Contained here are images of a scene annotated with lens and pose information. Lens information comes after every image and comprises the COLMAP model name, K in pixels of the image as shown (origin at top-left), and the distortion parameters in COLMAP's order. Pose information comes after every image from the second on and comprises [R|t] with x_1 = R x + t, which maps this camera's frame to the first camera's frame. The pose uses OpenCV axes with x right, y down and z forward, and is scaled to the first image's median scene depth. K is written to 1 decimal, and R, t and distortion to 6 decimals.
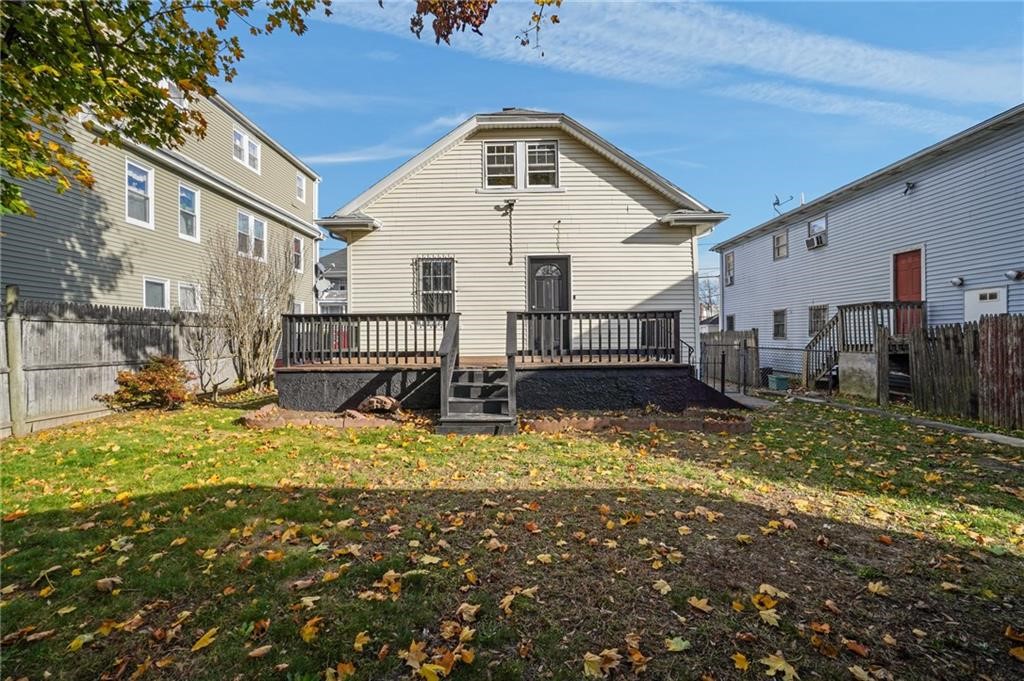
lens RADIAL K [[465.8, 0, 502.7], [0, 465.8, 335.4], [0, 0, 1]] dist [-0.038413, 0.000241]
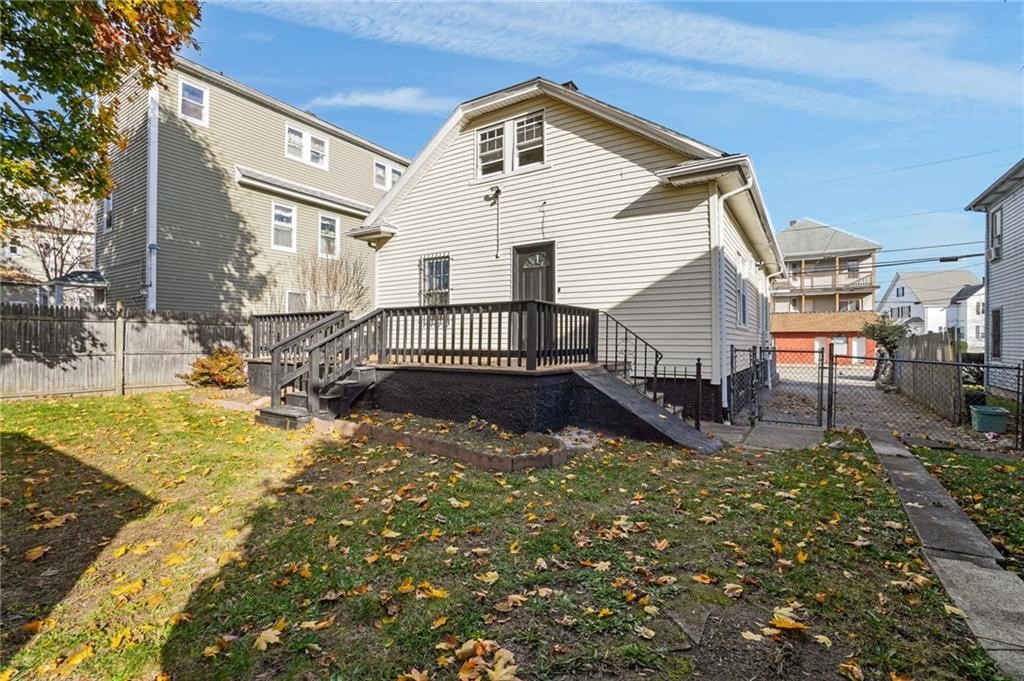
lens RADIAL K [[465.8, 0, 504.1], [0, 465.8, 344.0], [0, 0, 1]] dist [-0.038413, 0.000241]
pose [[0.843344, 0.015737, -0.537144, 0.525011], [-0.007626, 0.999821, 0.017318, 0.002832], [0.537321, -0.010509, 0.843313, 0.228881]]
